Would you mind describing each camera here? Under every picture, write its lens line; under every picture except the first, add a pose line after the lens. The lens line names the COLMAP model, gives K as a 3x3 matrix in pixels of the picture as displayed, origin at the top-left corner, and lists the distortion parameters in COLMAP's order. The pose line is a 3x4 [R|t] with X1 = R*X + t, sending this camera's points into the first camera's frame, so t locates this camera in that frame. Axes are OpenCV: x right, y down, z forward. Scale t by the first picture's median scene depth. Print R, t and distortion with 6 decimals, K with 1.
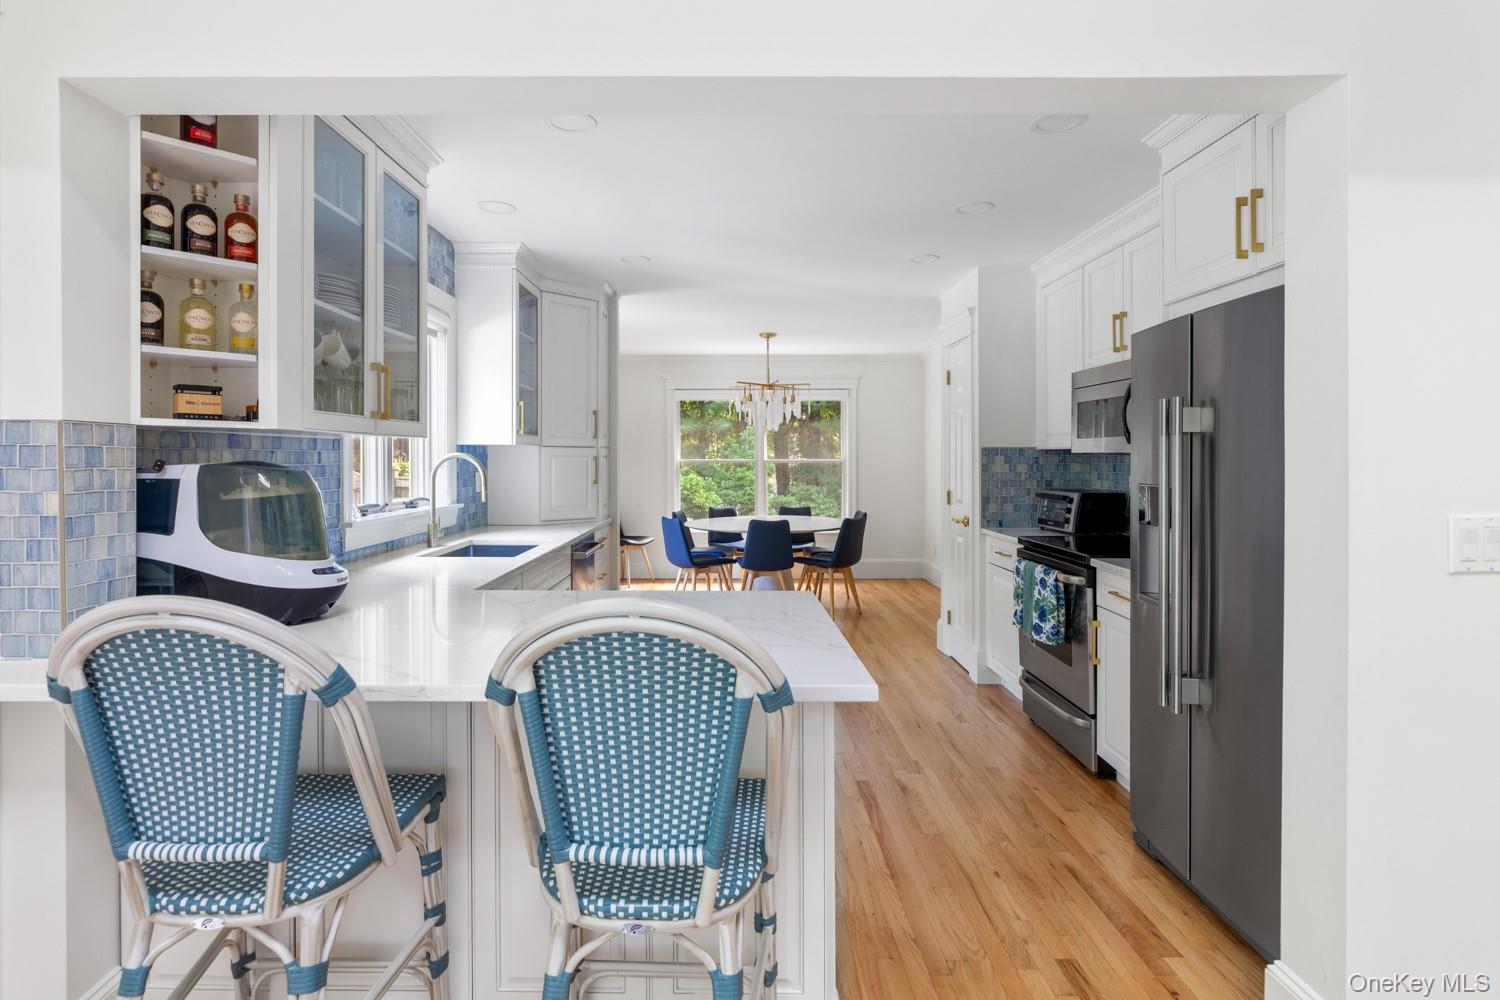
lens RADIAL K [[756.4, 0, 715.4], [0, 756.4, 458.1], [0, 0, 1]] dist [-0.000833, 0.000421]
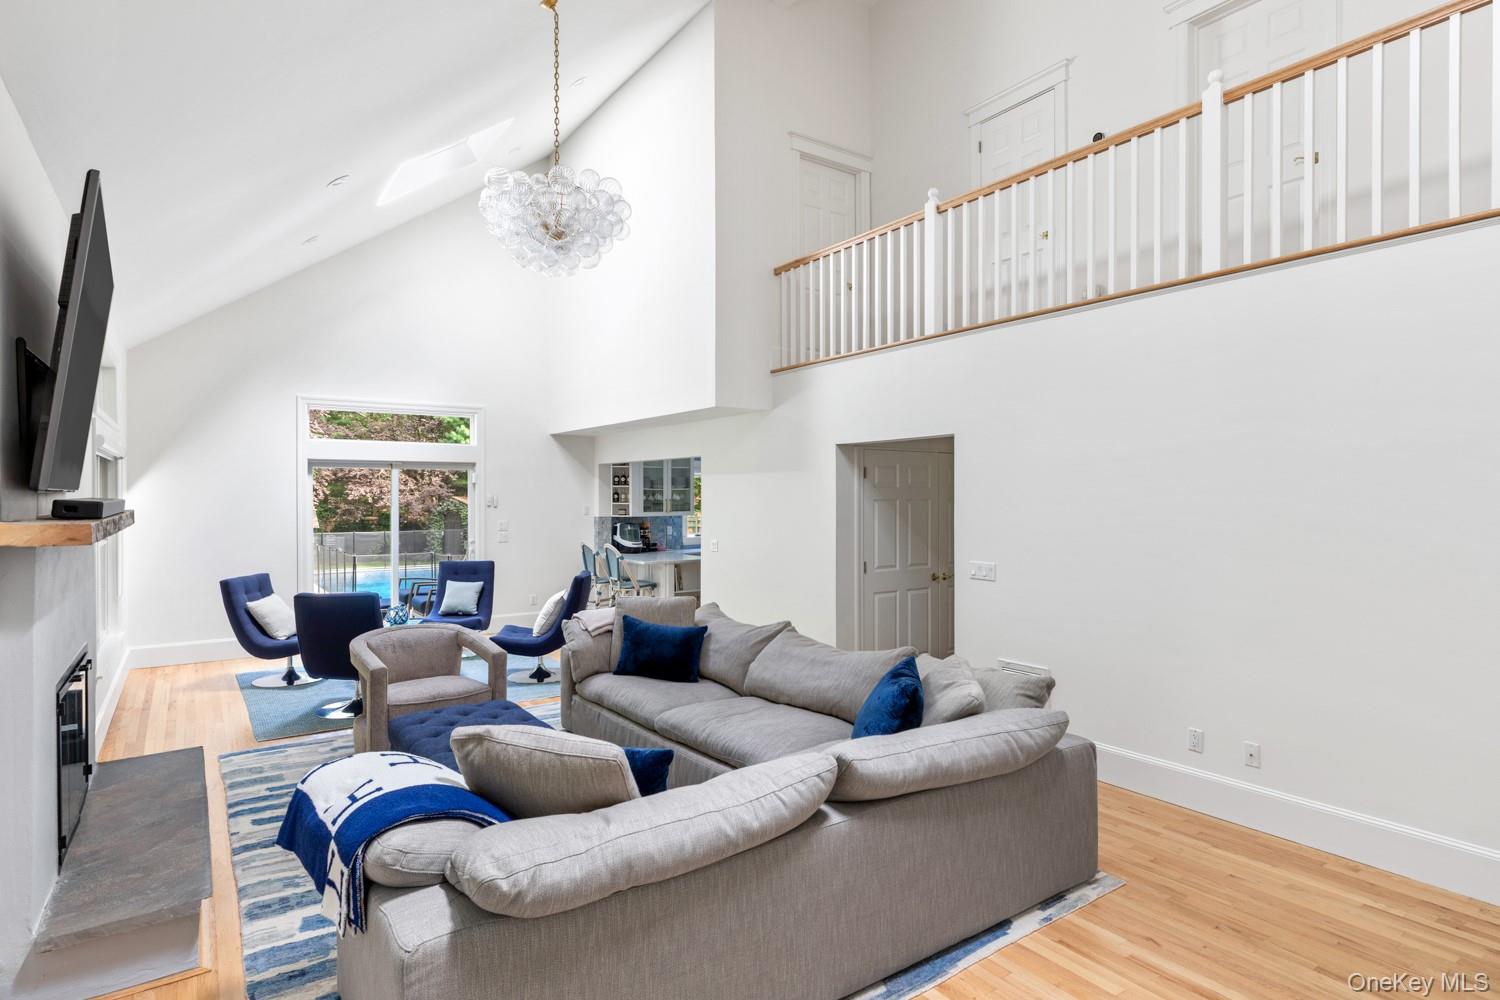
lens RADIAL K [[804.6, 0, 752.4], [0, 804.6, 492.9], [0, 0, 1]] dist [0.002866, -0.000061]
pose [[0.582523, -0.006736, -0.812786, 1.910848], [0.005887, 0.999974, -0.004068, -0.075883], [0.812793, -0.002415, 0.582548, -0.675114]]
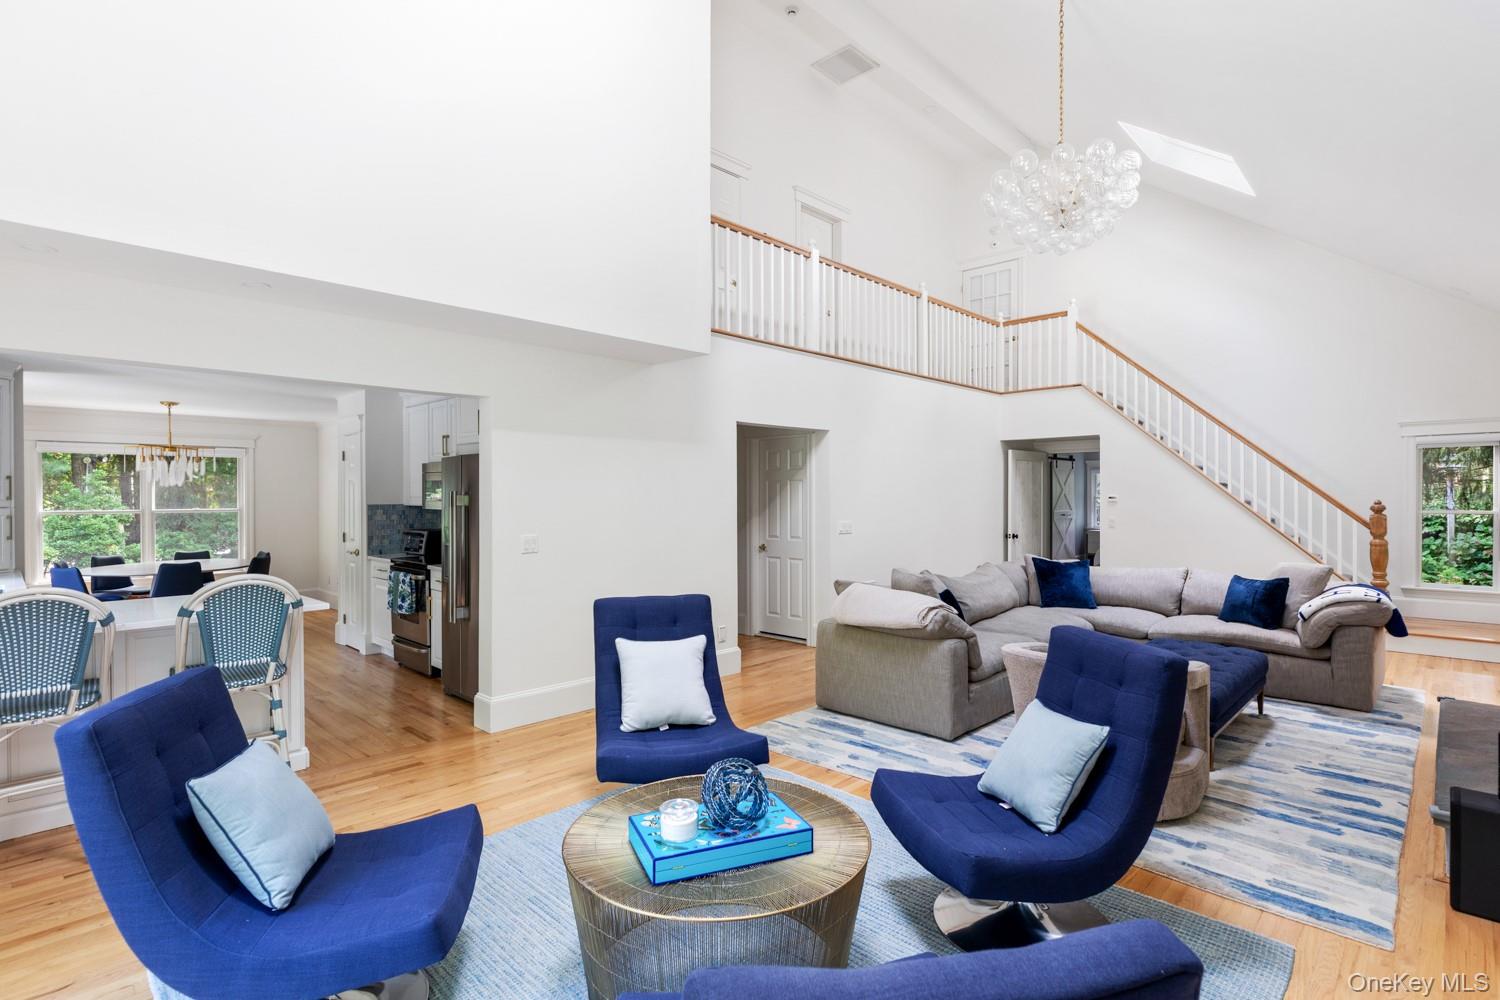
lens RADIAL K [[738.7, 0, 759.9], [0, 738.7, 494.1], [0, 0, 1]] dist [-0.003342, -0.000028]
pose [[0.677399, -0.002434, 0.735612, -0.227779], [0.003222, 0.999995, 0.000343, -0.034245], [-0.735609, 0.002138, 0.677403, -0.648913]]
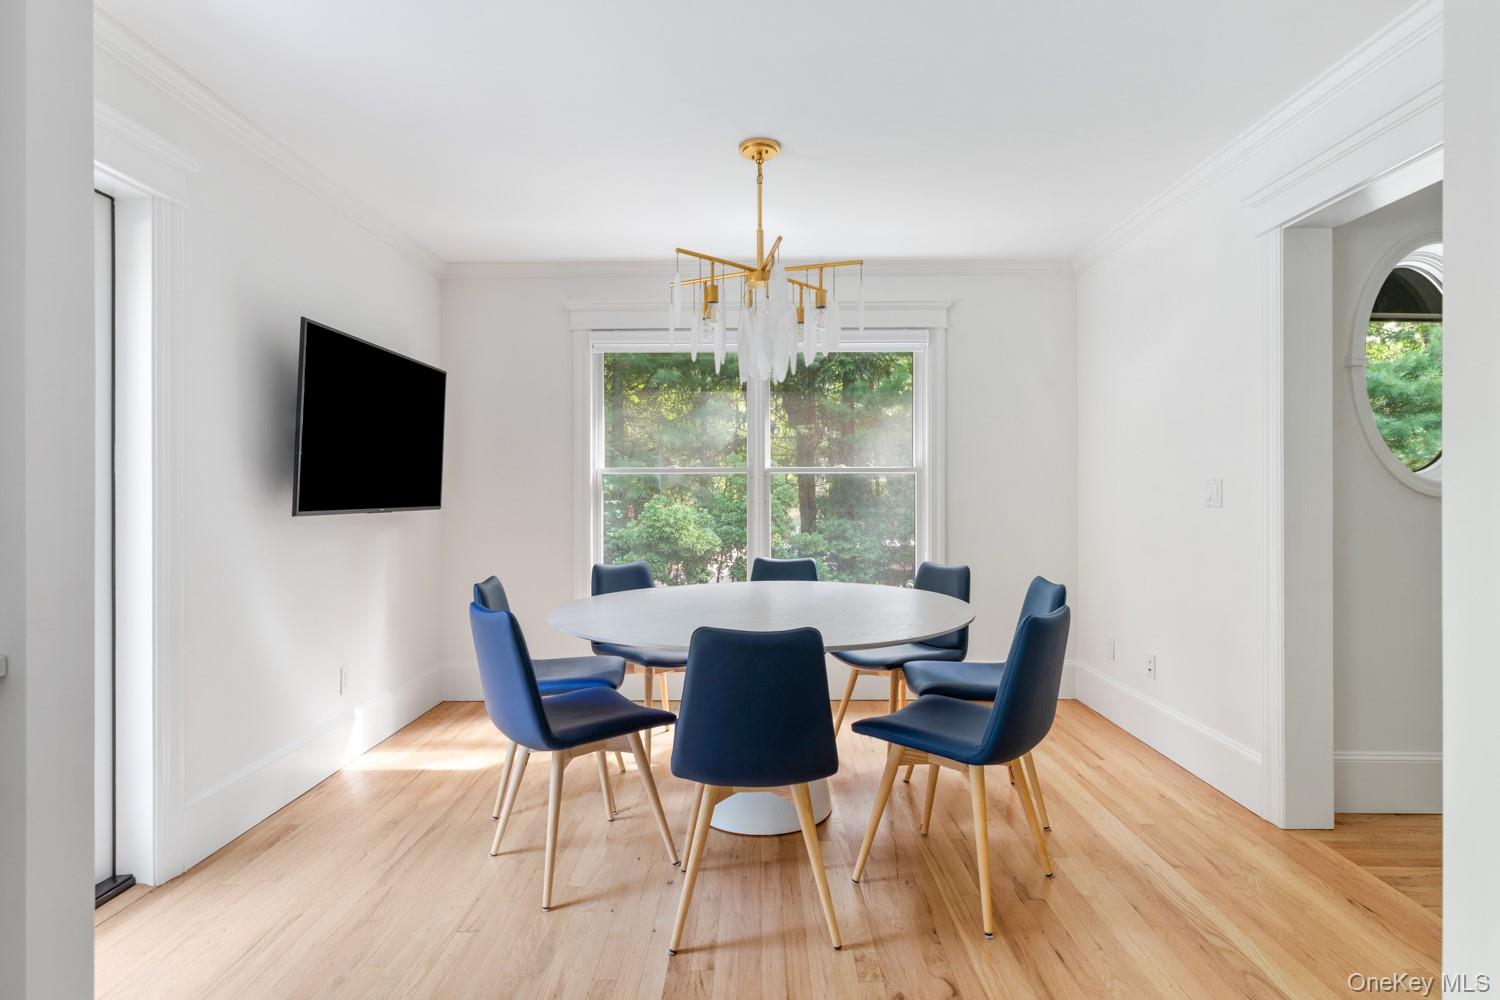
lens RADIAL K [[763.8, 0, 744.7], [0, 763.8, 497.8], [0, 0, 1]] dist [0.034350, 0.000078]
pose [[0.999994, -0.001517, 0.003080, 0.092815], [0.001498, 0.999981, 0.005924, 0.036756], [-0.003089, -0.005920, 0.999978, 0.905332]]
